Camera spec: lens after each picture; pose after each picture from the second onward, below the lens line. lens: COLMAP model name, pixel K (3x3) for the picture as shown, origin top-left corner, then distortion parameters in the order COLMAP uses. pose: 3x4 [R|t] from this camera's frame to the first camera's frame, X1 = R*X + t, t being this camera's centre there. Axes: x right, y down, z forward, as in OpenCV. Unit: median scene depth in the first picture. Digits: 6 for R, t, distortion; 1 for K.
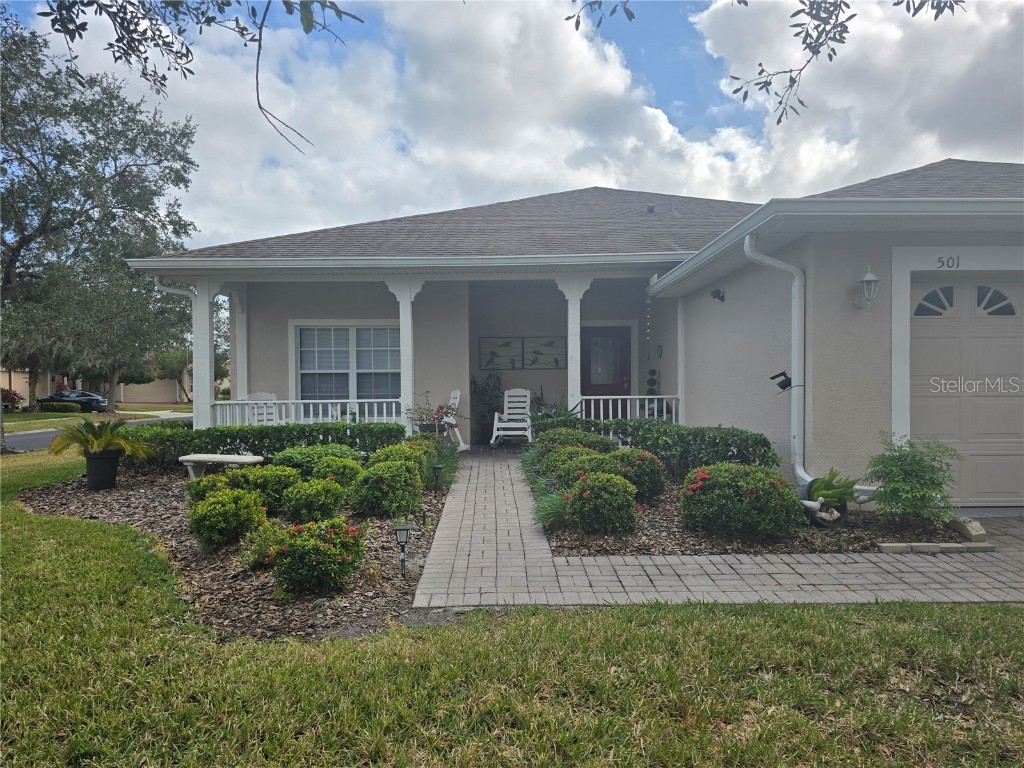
lens RADIAL K [[689.2, 0, 516.8], [0, 689.2, 390.7], [0, 0, 1]] dist [0.070856, -0.065638]
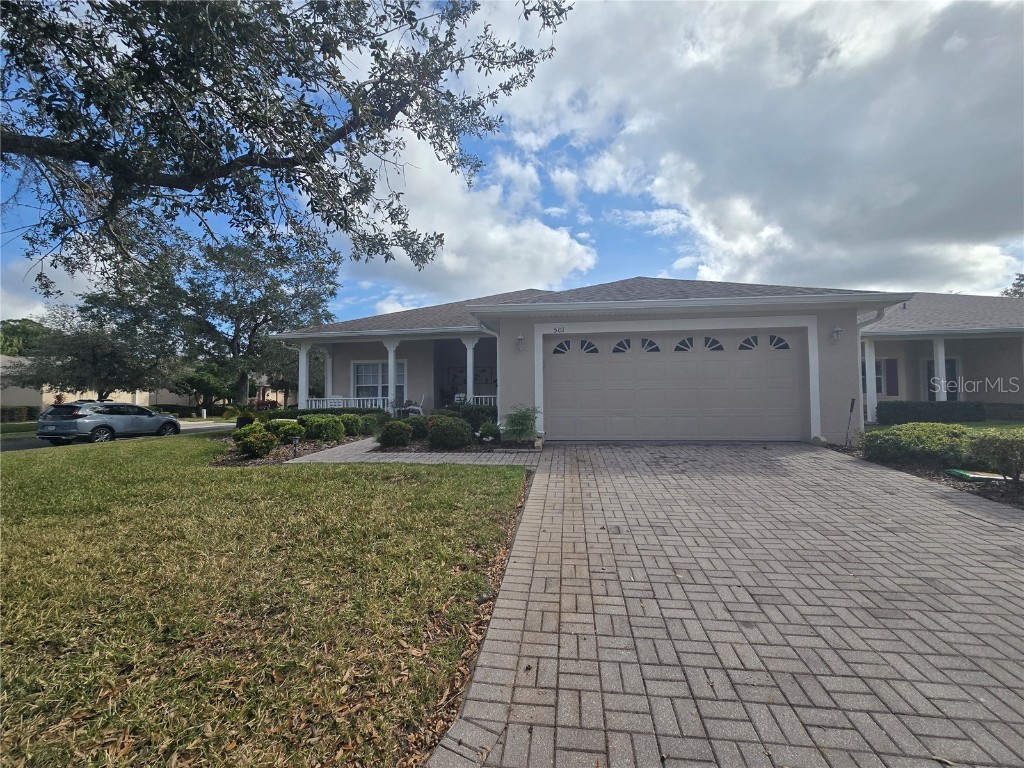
lens RADIAL K [[419.3, 0, 517.6], [0, 419.3, 392.6], [0, 0, 1]] dist [0.000259, -0.000068]
pose [[0.989798, -0.004584, -0.142406, 0.400450], [0.001005, 0.999682, -0.025198, 0.030840], [0.142476, 0.024798, 0.989488, -0.207706]]
